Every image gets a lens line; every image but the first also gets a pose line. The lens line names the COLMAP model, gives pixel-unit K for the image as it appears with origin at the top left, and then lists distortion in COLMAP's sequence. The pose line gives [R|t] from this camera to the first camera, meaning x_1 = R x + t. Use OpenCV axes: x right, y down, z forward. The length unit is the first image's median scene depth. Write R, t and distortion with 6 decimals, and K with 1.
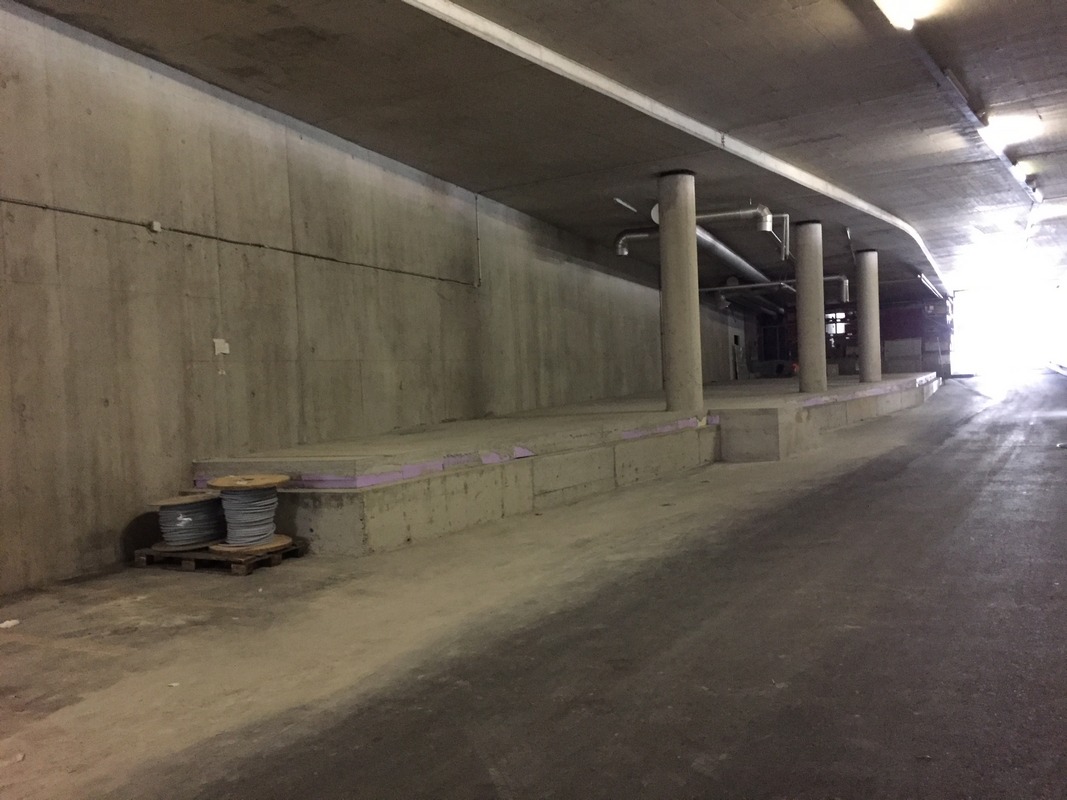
lens RADIAL K [[913.6, 0, 533.5], [0, 913.6, 400.0], [0, 0, 1]] dist [0.103834, -0.127436]
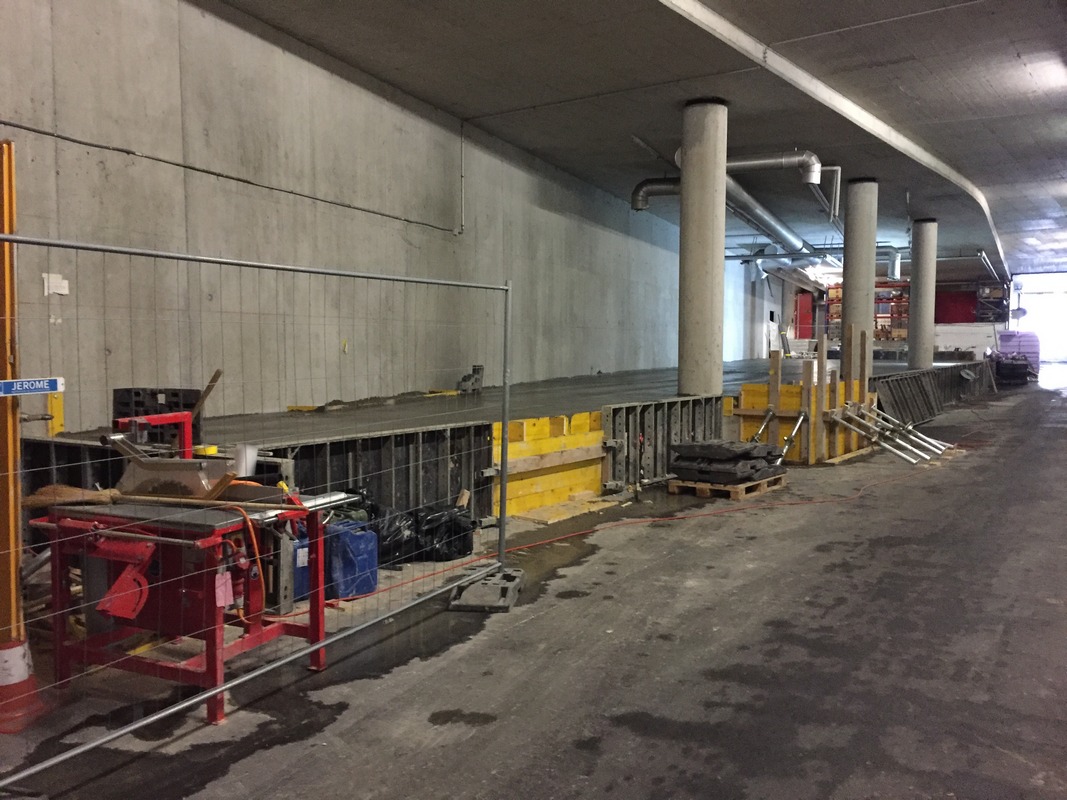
lens RADIAL K [[913.6, 0, 533.5], [0, 913.6, 400.0], [0, 0, 1]] dist [0.103834, -0.127436]
pose [[0.998192, 0.050372, -0.032806, 0.048625], [-0.049159, 0.998113, 0.036792, -0.008513], [0.034598, -0.035113, 0.998784, 0.191804]]
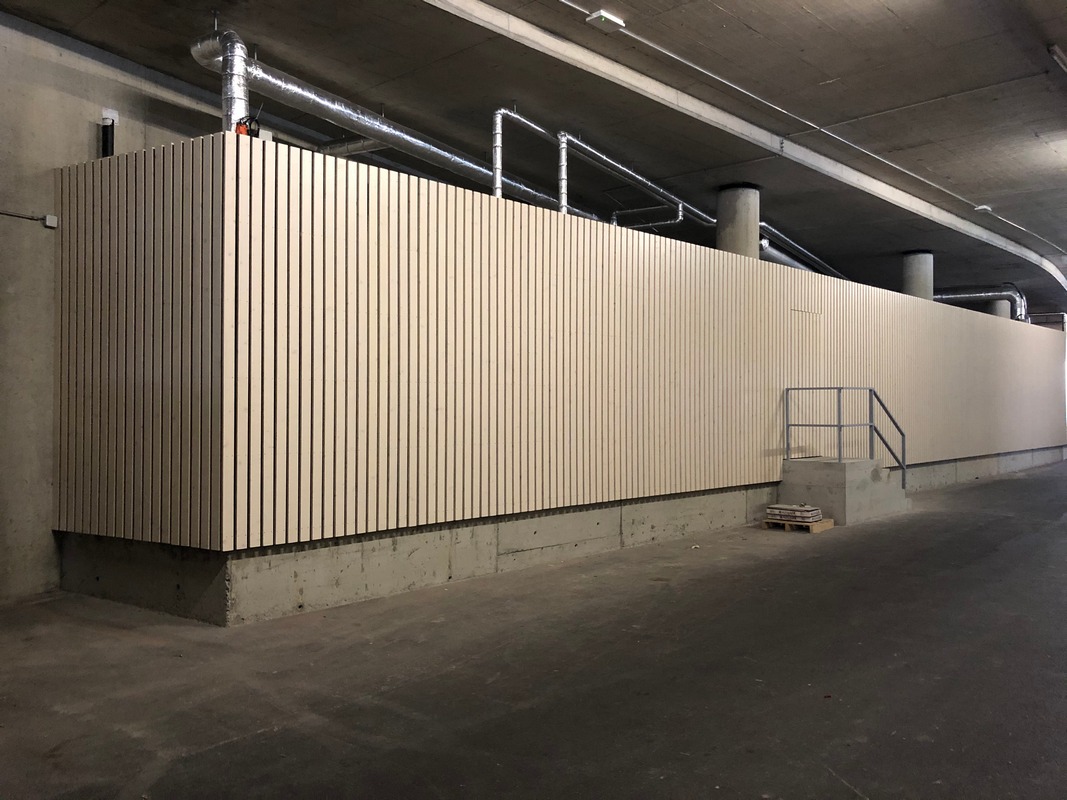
lens RADIAL K [[868.8, 0, 528.9], [0, 868.8, 397.1], [0, 0, 1]] dist [0.079512, -0.092899]
pose [[0.984819, 0.046360, -0.167280, 0.118831], [-0.052009, 0.998209, -0.029544, -0.013025], [0.165611, 0.037796, 0.985467, 0.167823]]
